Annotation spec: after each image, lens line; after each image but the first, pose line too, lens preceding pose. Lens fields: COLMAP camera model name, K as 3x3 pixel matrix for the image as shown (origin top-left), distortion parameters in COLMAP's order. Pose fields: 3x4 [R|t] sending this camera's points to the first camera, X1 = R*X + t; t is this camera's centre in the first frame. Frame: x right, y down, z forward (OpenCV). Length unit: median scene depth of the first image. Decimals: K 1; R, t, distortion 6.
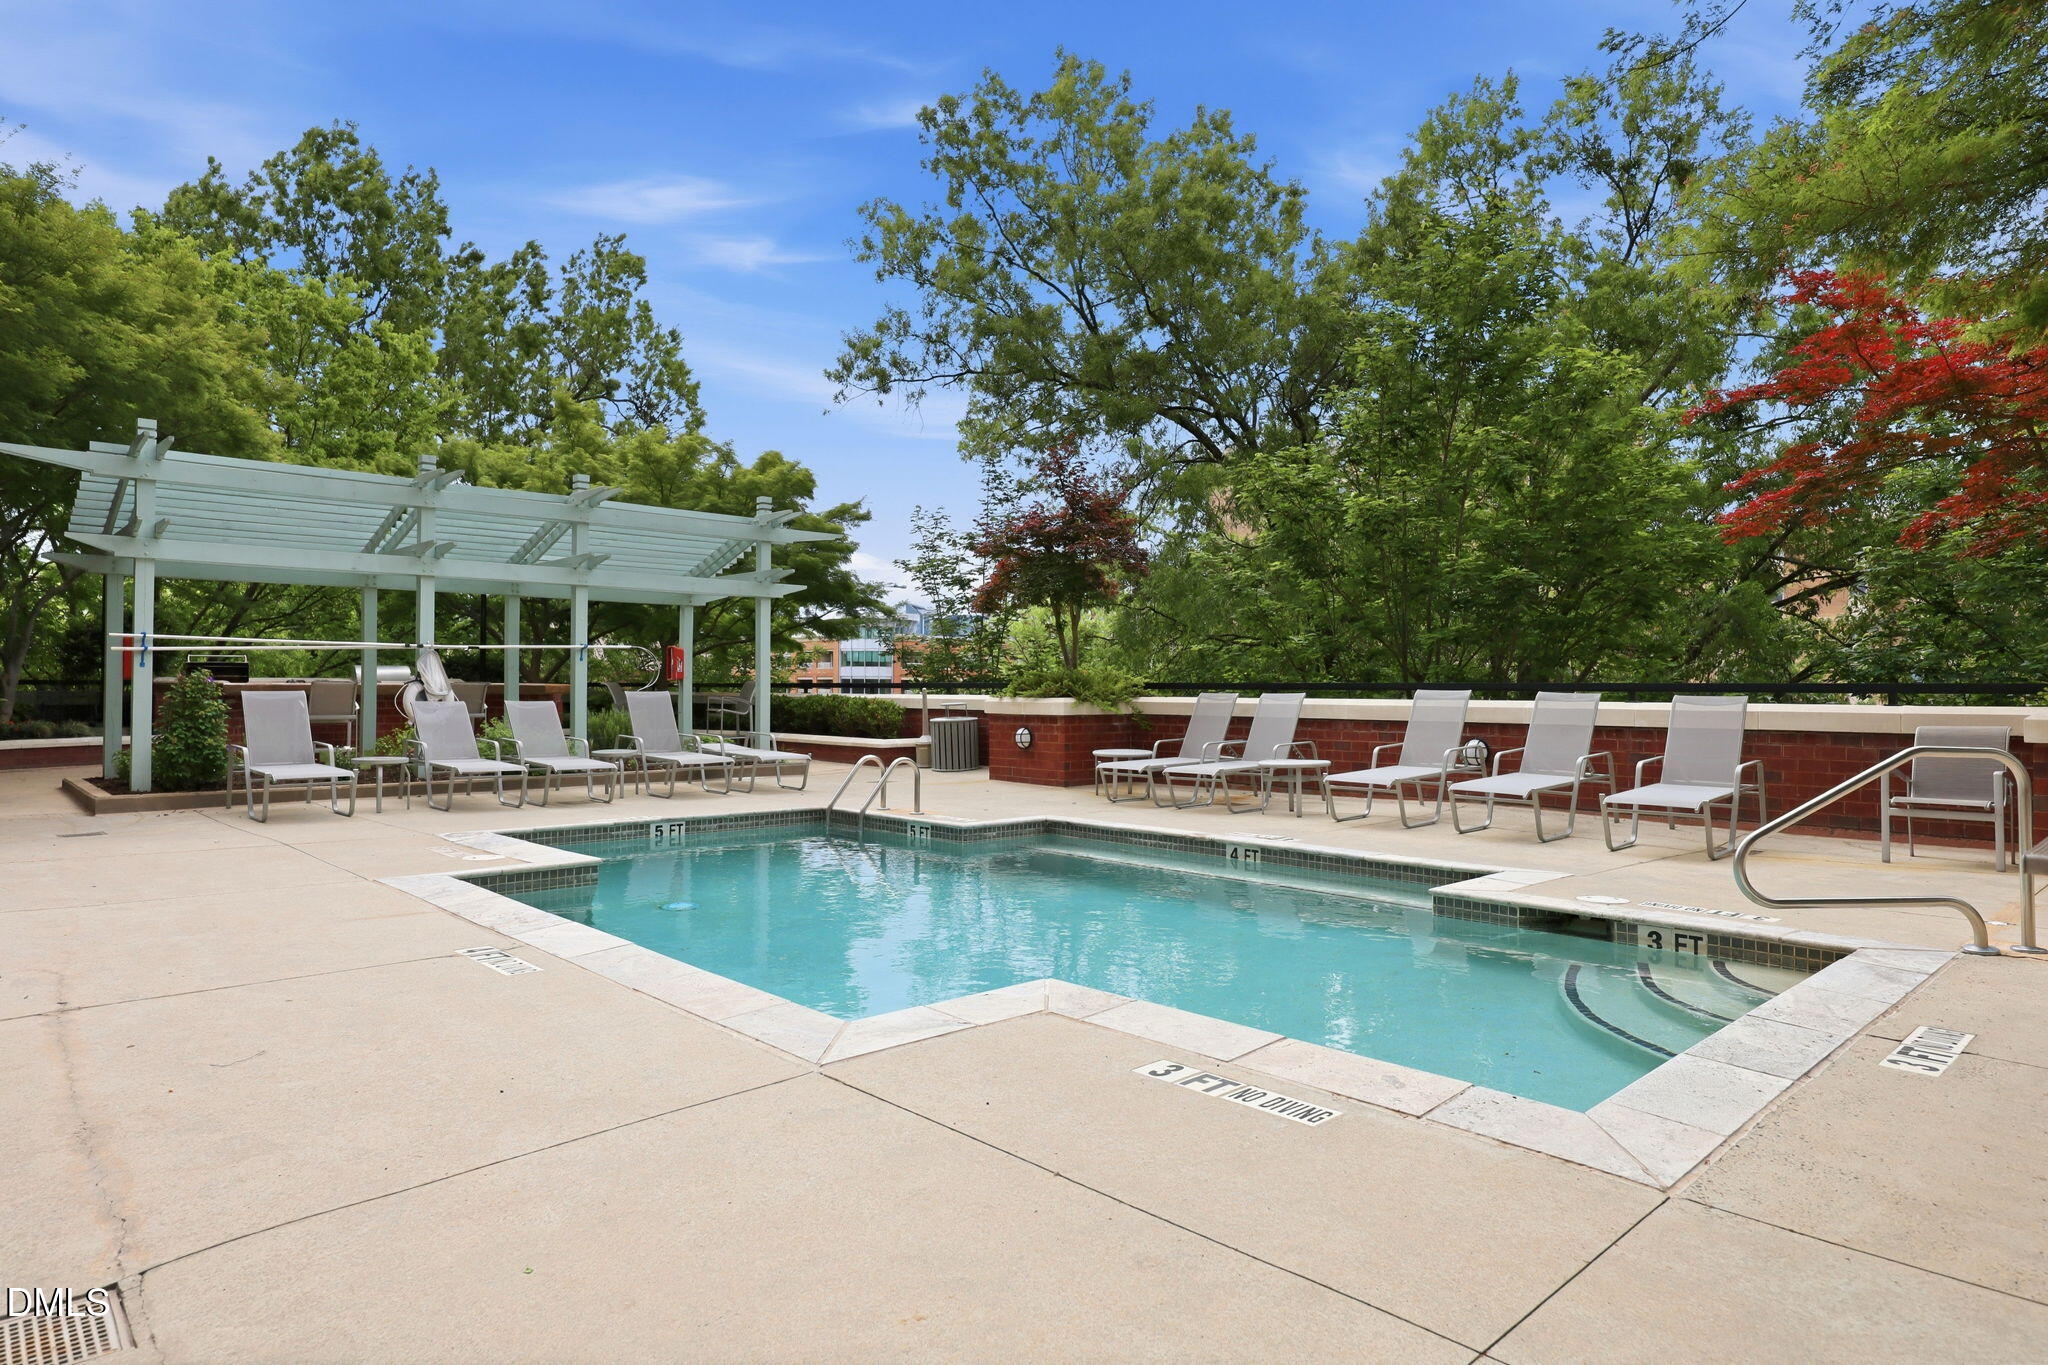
lens RADIAL K [[1177.0, 0, 1022.9], [0, 1177.0, 688.1], [0, 0, 1]] dist [-0.006947, 0.001778]
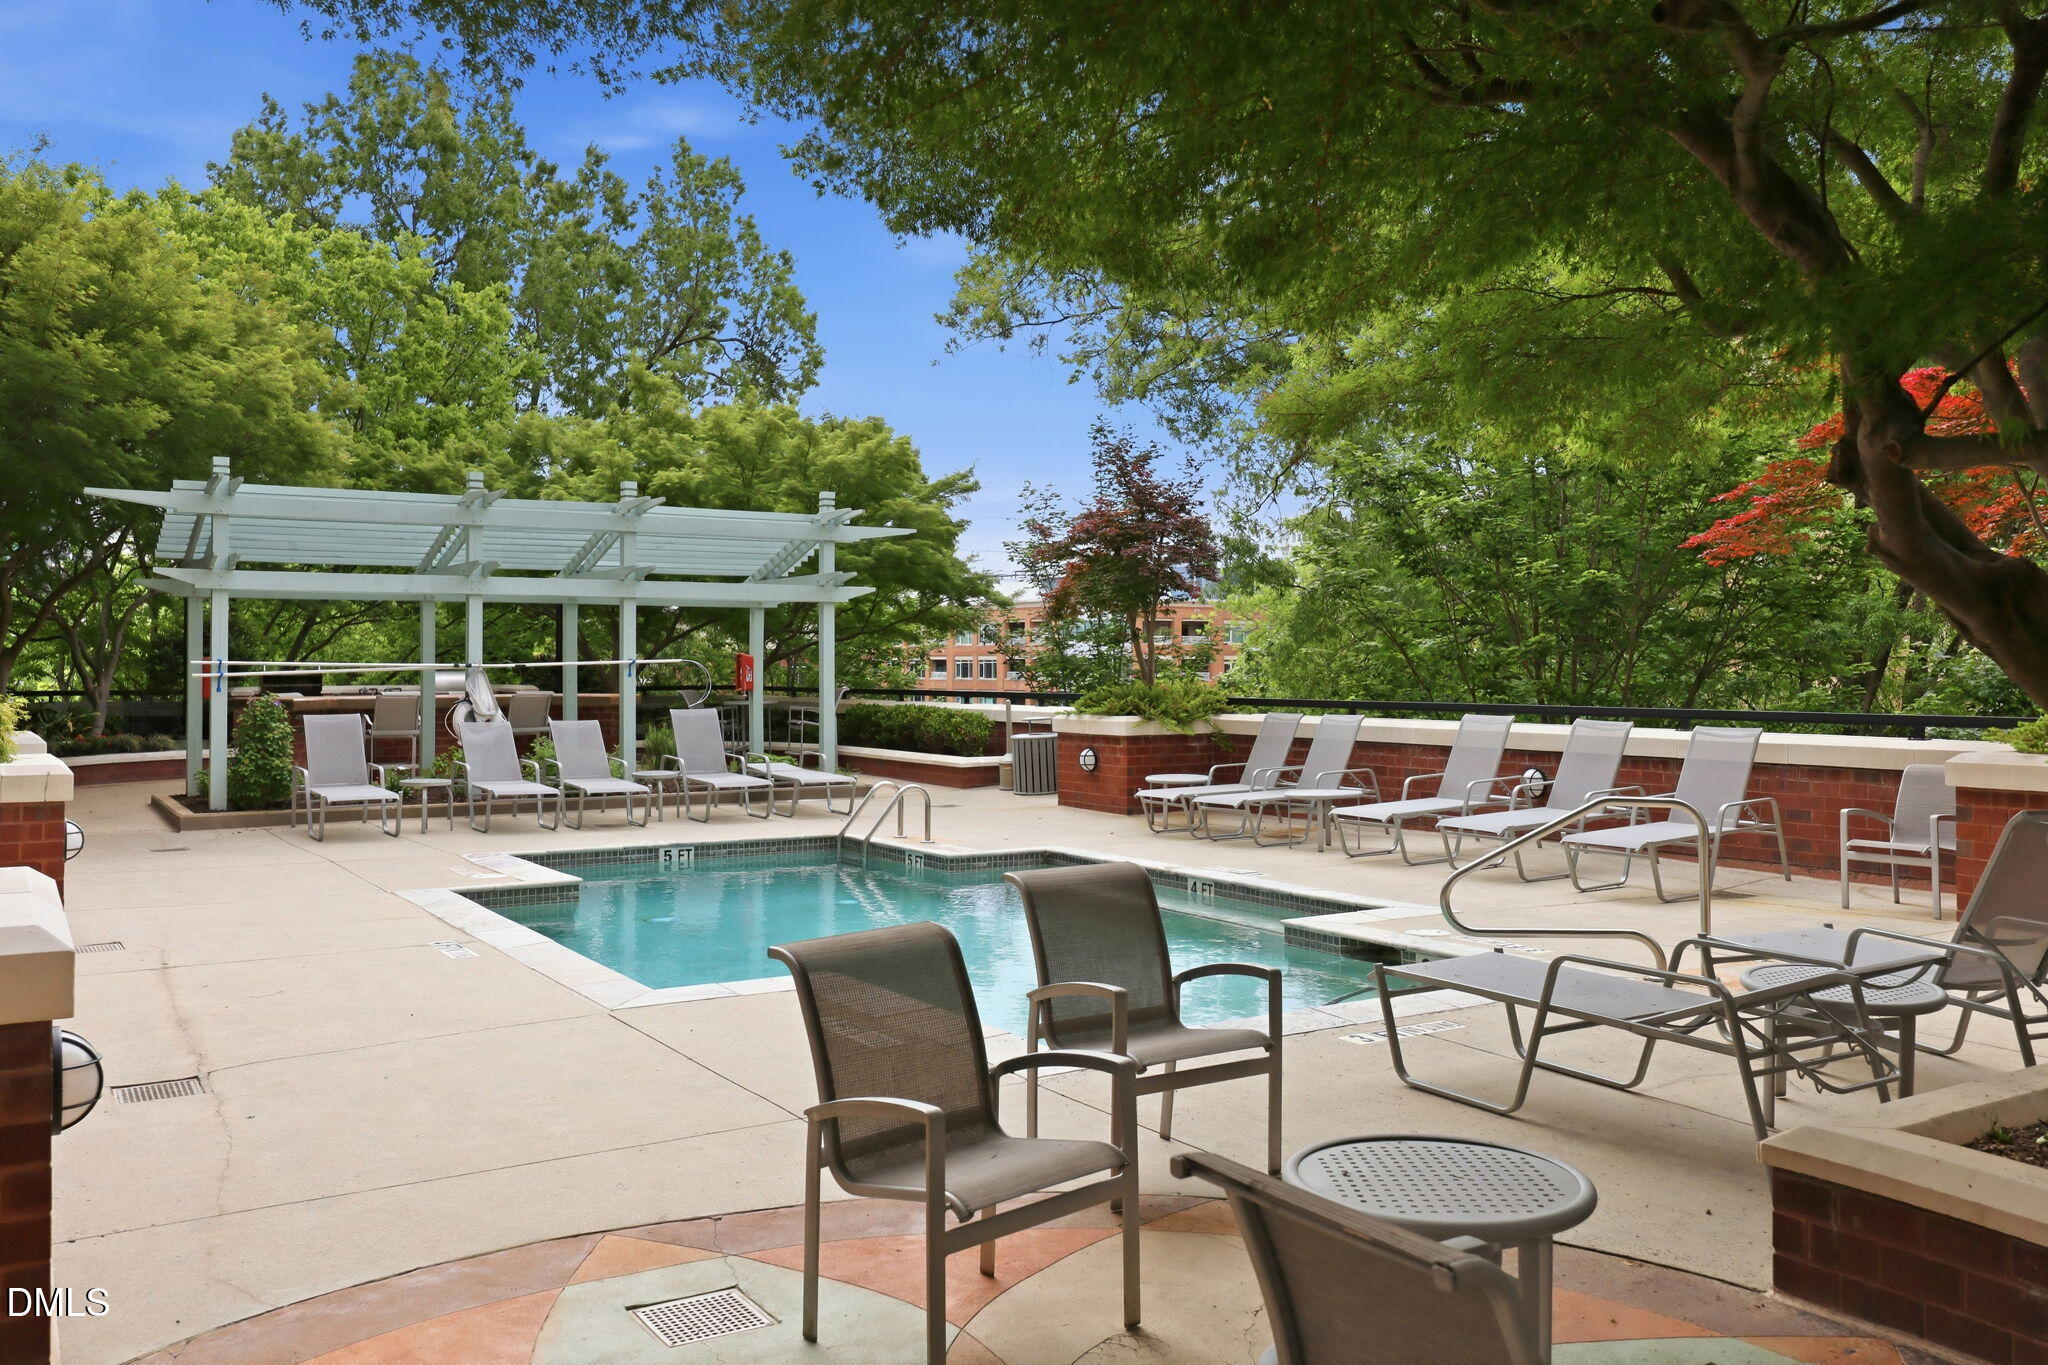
lens RADIAL K [[1617.8, 0, 1022.8], [0, 1617.8, 668.6], [0, 0, 1]] dist [-0.013310, -0.005705]
pose [[0.982899, -0.005690, -0.184058, 0.202846], [0.005925, 0.999982, 0.000730, -0.032209], [0.184050, -0.001808, 0.982915, -0.260533]]
